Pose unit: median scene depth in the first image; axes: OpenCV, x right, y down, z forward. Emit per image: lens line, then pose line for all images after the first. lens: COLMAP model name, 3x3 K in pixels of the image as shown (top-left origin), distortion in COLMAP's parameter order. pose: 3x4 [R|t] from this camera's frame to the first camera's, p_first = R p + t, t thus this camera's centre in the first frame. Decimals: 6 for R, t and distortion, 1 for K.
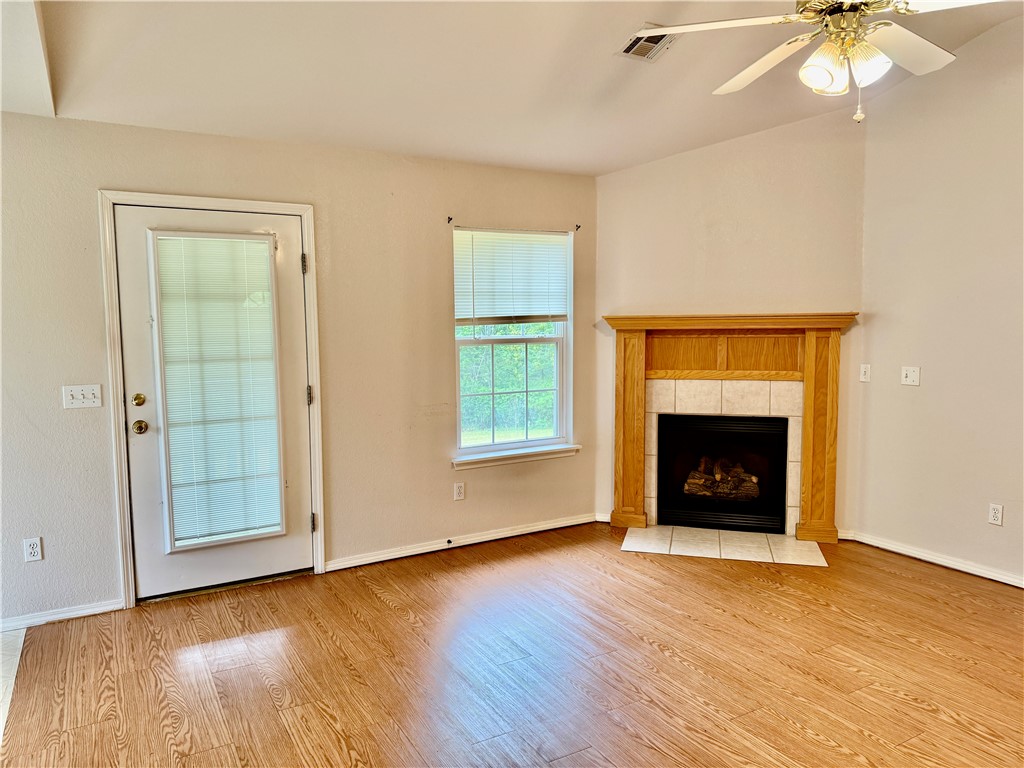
lens RADIAL K [[705.3, 0, 507.0], [0, 705.3, 382.4], [0, 0, 1]] dist [0.022640, -0.034637]
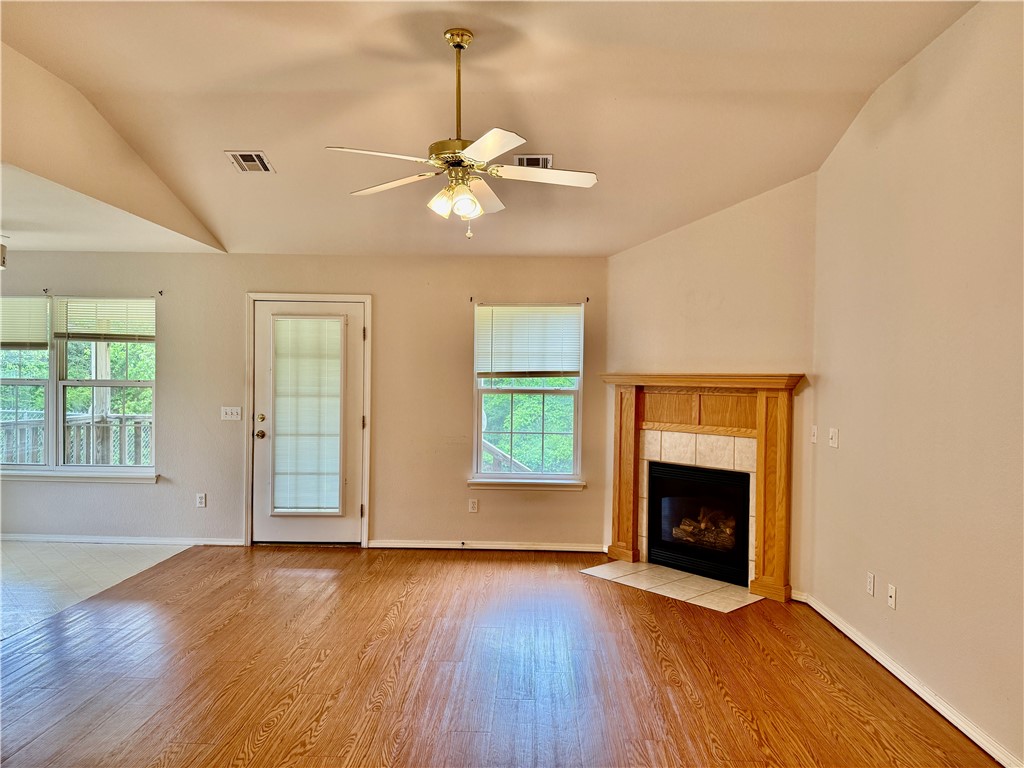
lens RADIAL K [[705.3, 0, 517.8], [0, 705.3, 381.0], [0, 0, 1]] dist [0.022640, -0.034637]
pose [[0.856853, 0.024187, -0.514993, 0.666769], [-0.067240, 0.995610, -0.065116, 0.005426], [0.511157, 0.090423, 0.854718, -0.082726]]
